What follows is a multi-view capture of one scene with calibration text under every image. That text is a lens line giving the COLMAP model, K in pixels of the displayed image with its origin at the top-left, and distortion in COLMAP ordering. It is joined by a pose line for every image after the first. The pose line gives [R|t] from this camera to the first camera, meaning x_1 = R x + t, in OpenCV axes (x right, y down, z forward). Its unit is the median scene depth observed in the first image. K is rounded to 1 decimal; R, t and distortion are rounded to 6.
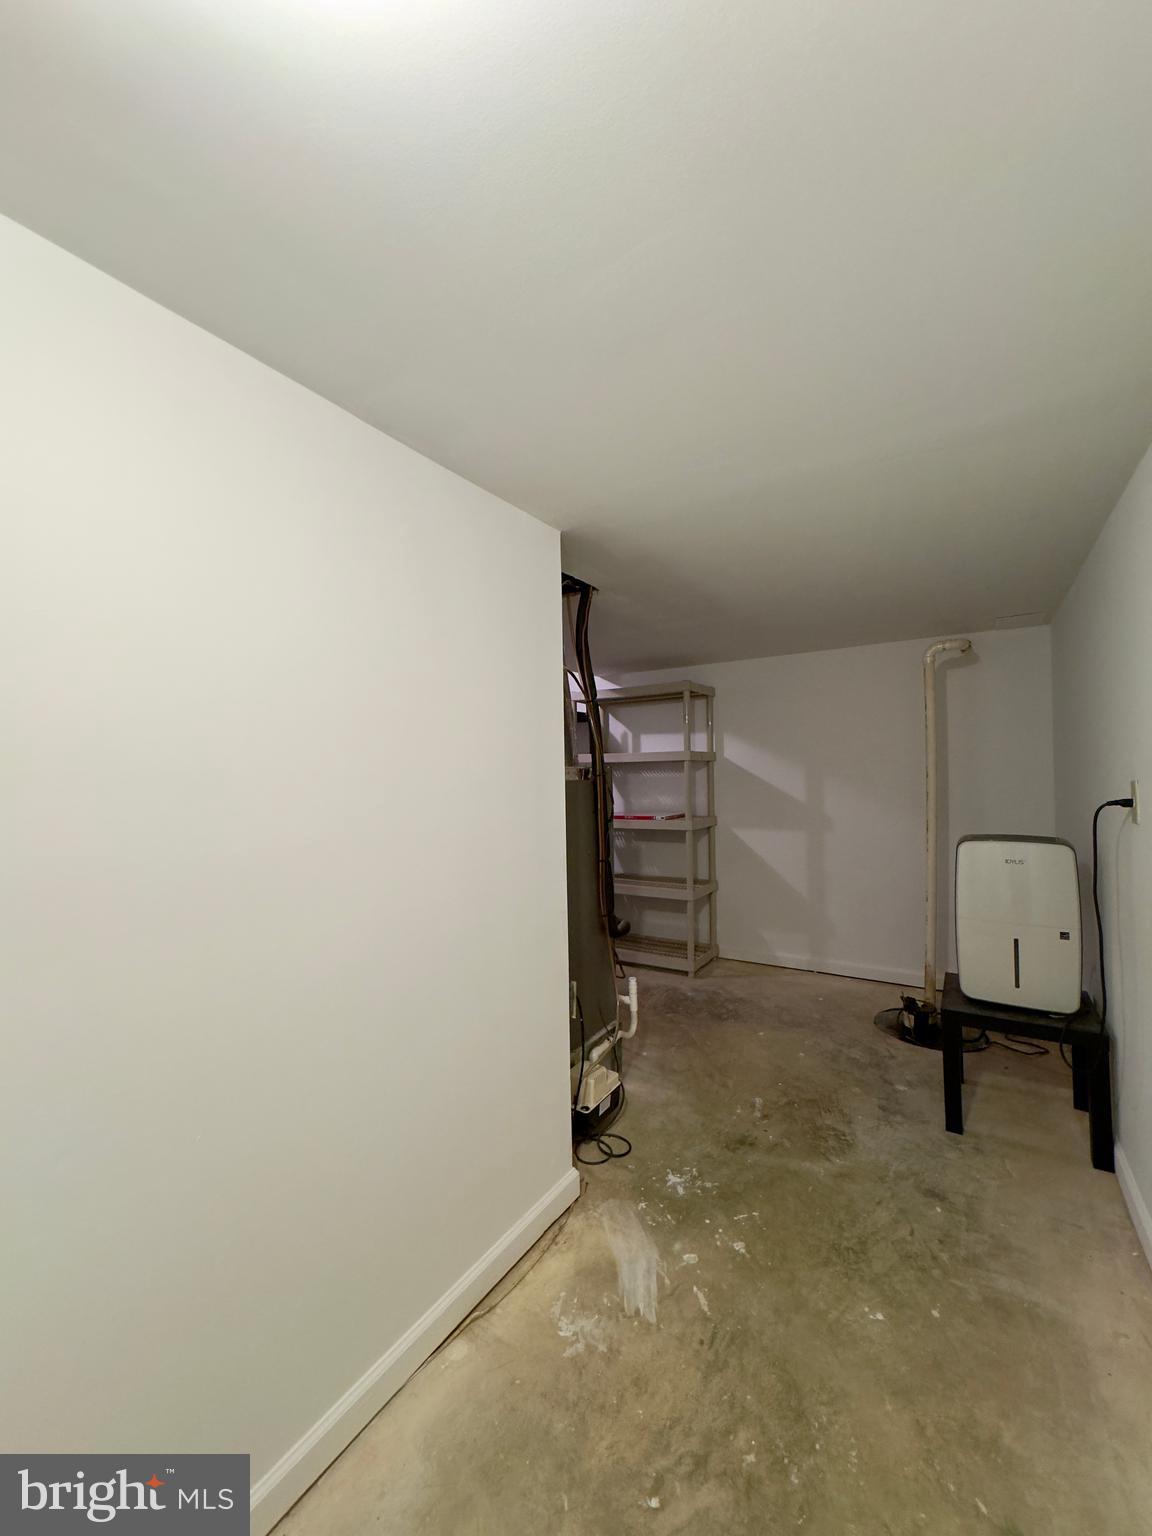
lens RADIAL K [[608.4, 0, 576.9], [0, 608.4, 770.0], [0, 0, 1]] dist [0.001360, -0.000635]
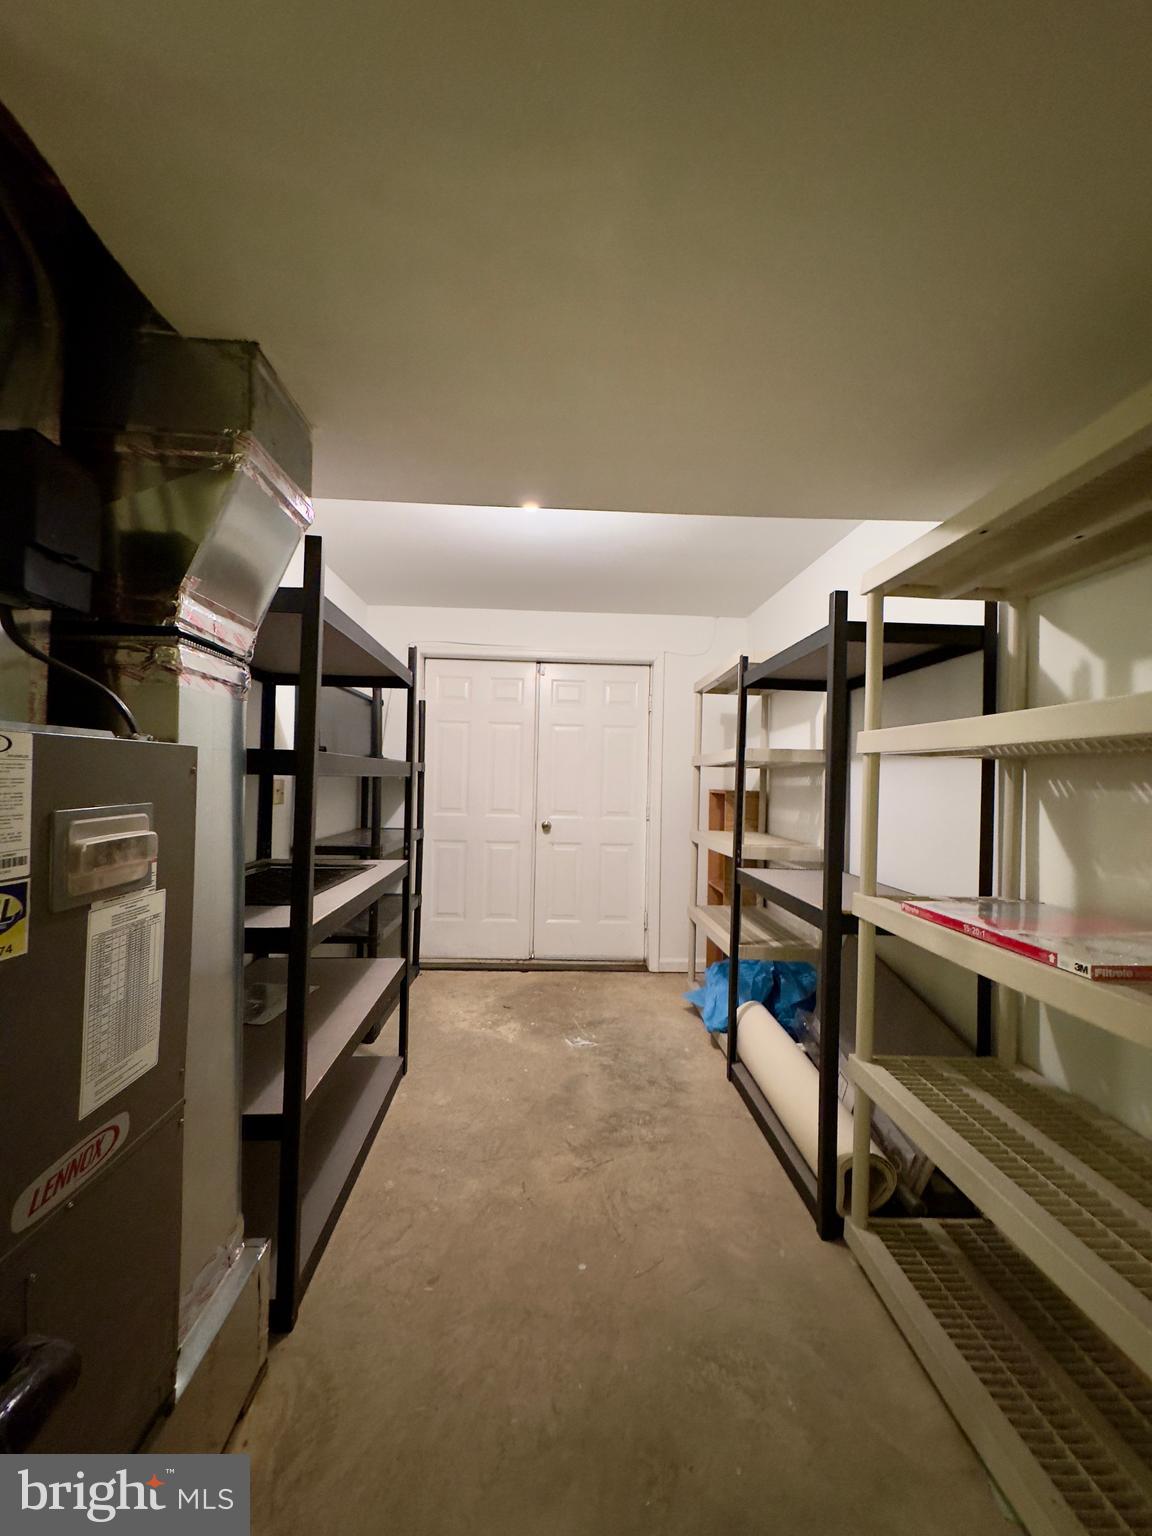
lens RADIAL K [[608.4, 0, 573.6], [0, 608.4, 770.0], [0, 0, 1]] dist [0.001360, -0.000635]
pose [[0.579766, 0.022131, -0.814483, 0.189901], [-0.023379, 0.999671, 0.010521, -0.000587], [0.814448, 0.012943, 0.580093, 0.580397]]
